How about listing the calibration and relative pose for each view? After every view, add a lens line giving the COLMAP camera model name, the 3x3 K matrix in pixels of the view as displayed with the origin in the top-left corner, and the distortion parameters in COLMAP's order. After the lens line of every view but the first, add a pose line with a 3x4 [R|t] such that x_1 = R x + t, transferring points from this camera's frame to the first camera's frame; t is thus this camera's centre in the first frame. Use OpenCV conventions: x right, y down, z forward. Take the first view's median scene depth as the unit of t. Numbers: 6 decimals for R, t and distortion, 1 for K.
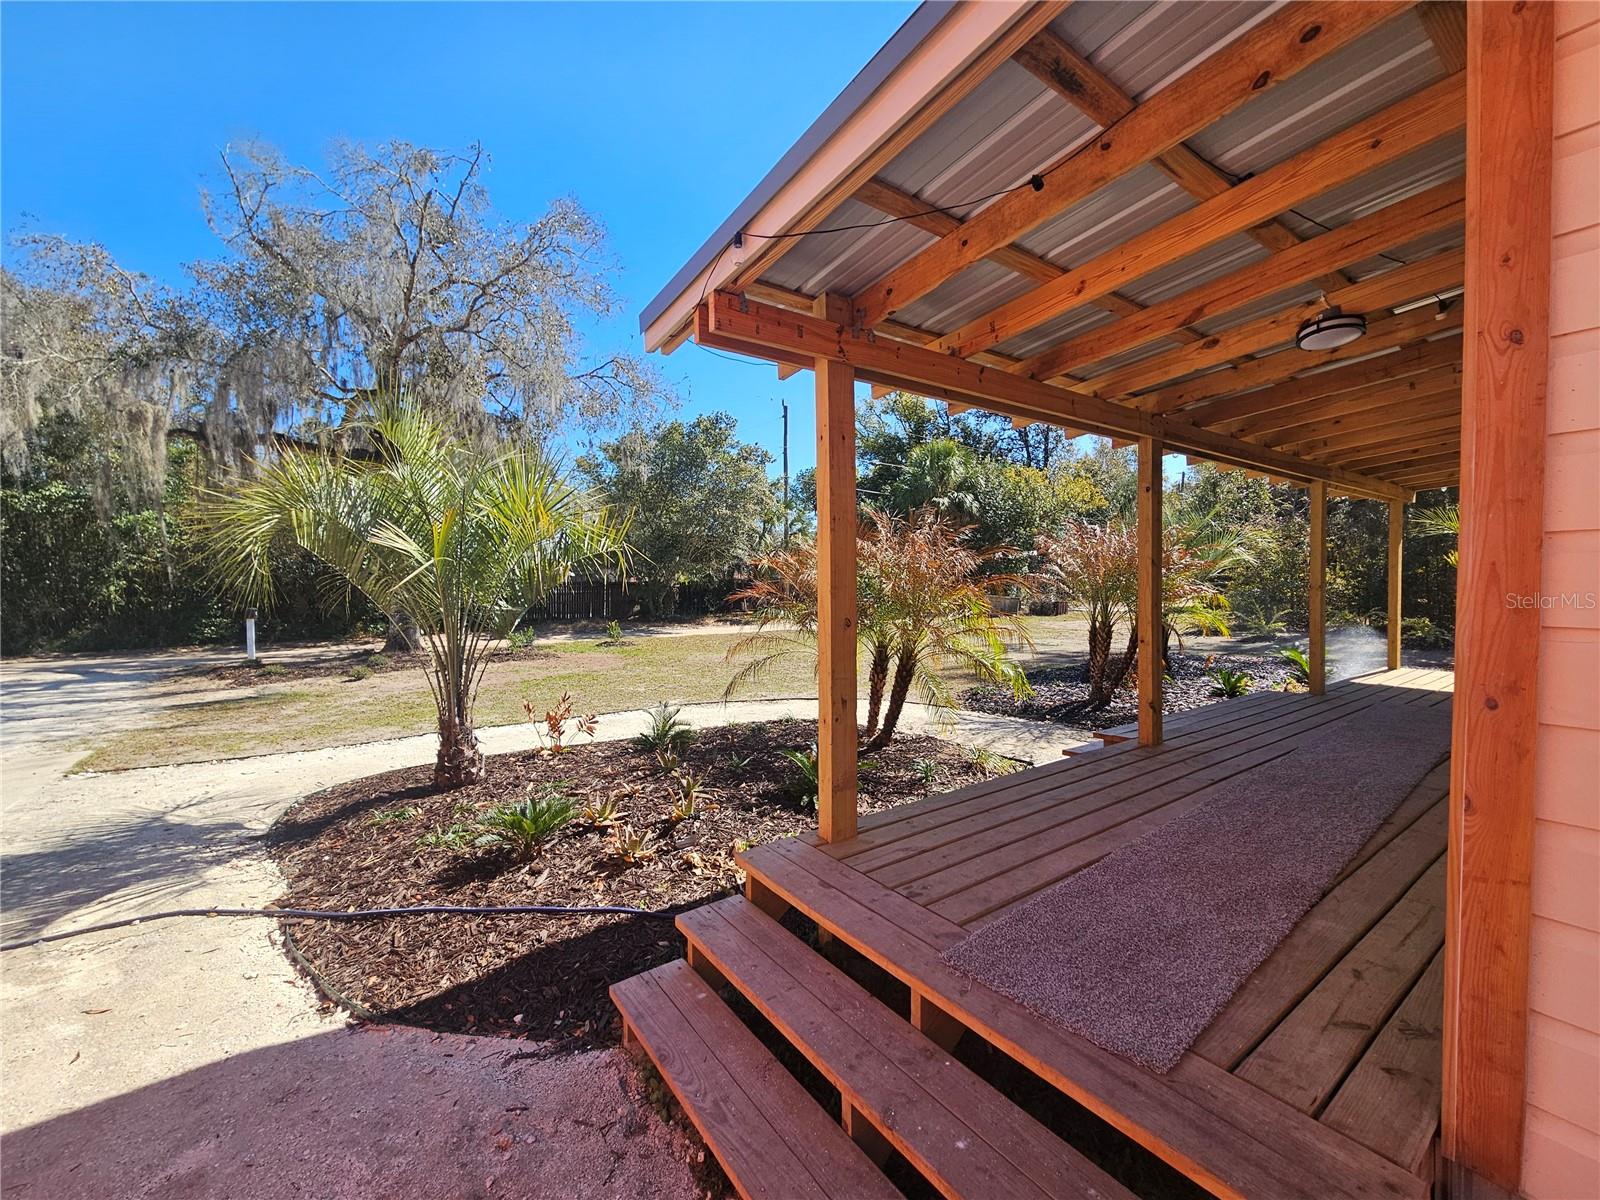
lens RADIAL K [[662.8, 0, 809.8], [0, 662.8, 602.2], [0, 0, 1]] dist [-0.000310, 0.001279]
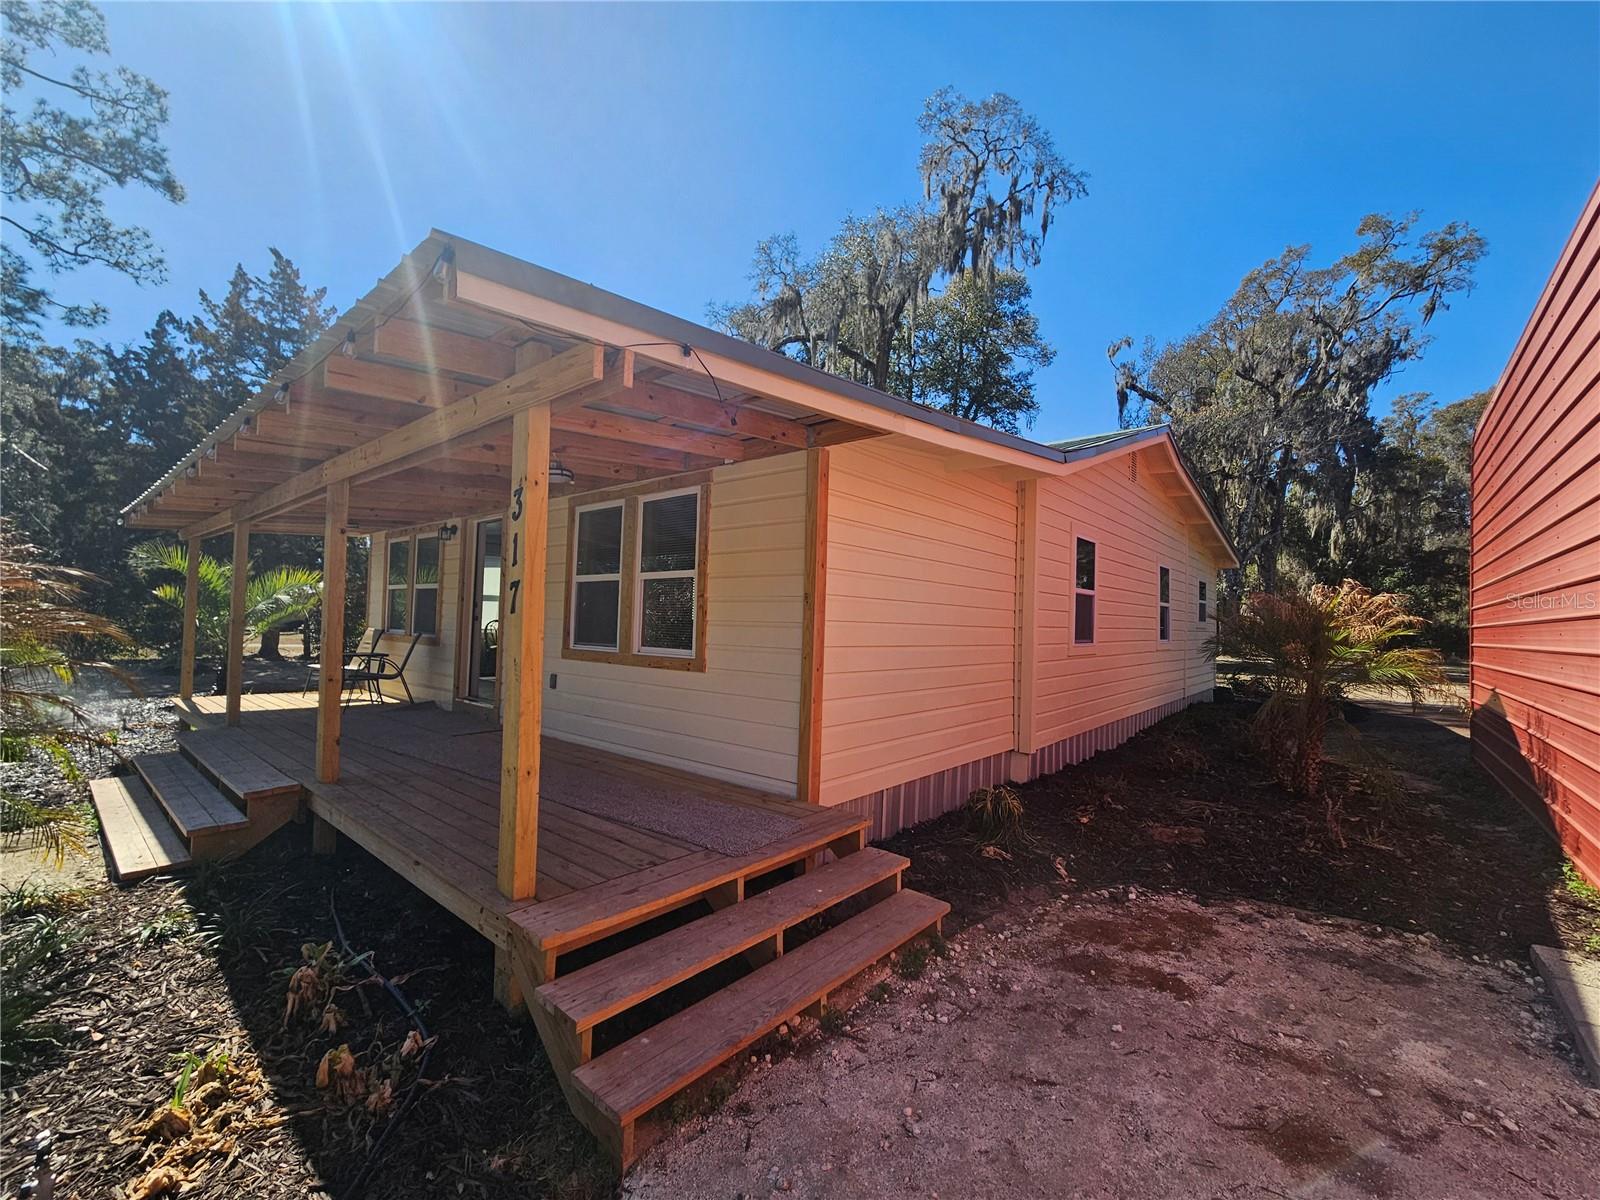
lens RADIAL K [[662.8, 0, 809.8], [0, 662.8, 602.2], [0, 0, 1]] dist [-0.000310, 0.001279]
pose [[-0.237474, 0.032773, 0.970841, -1.267462], [0.008362, 0.999463, -0.031694, -0.044499], [-0.971358, 0.000592, -0.237620, 1.024036]]
